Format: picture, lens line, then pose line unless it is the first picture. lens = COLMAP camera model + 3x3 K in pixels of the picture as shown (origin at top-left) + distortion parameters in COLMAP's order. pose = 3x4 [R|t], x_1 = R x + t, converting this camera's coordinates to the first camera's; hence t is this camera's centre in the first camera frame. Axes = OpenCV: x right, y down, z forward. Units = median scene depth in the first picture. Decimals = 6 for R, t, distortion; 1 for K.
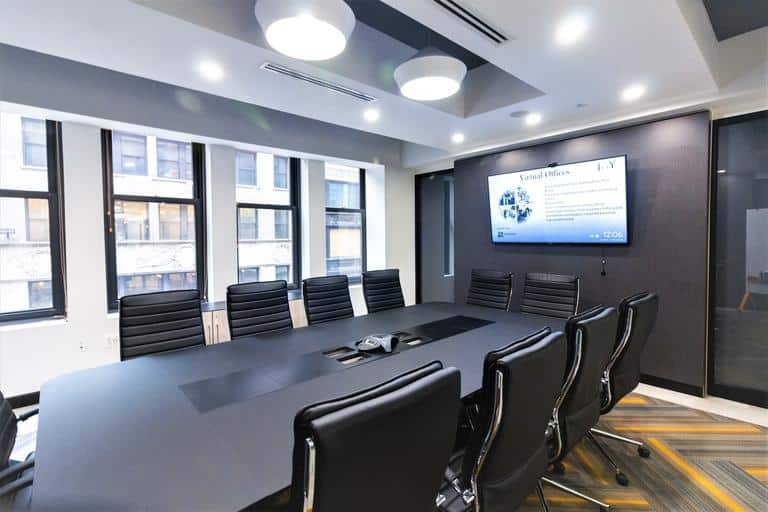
lens RADIAL K [[361.5, 0, 383.8], [0, 361.5, 239.9], [0, 0, 1]] dist [0.000553, 0.000071]
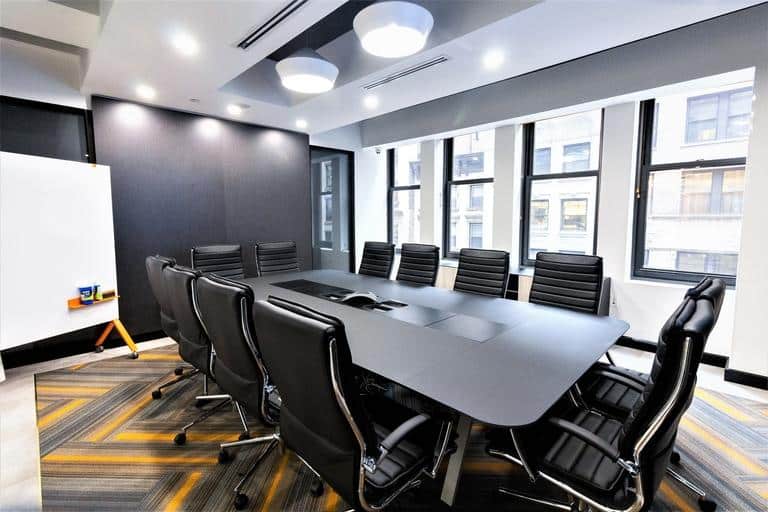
lens RADIAL K [[358.6, 0, 384.0], [0, 358.6, 256.0], [0, 0, 1]] dist [0.001618, 0.000386]
pose [[0.046566, 0.128470, -0.990620, 0.745876], [-0.000482, 0.991698, 0.128587, -0.006349], [0.998915, -0.005510, 0.046242, 0.640816]]
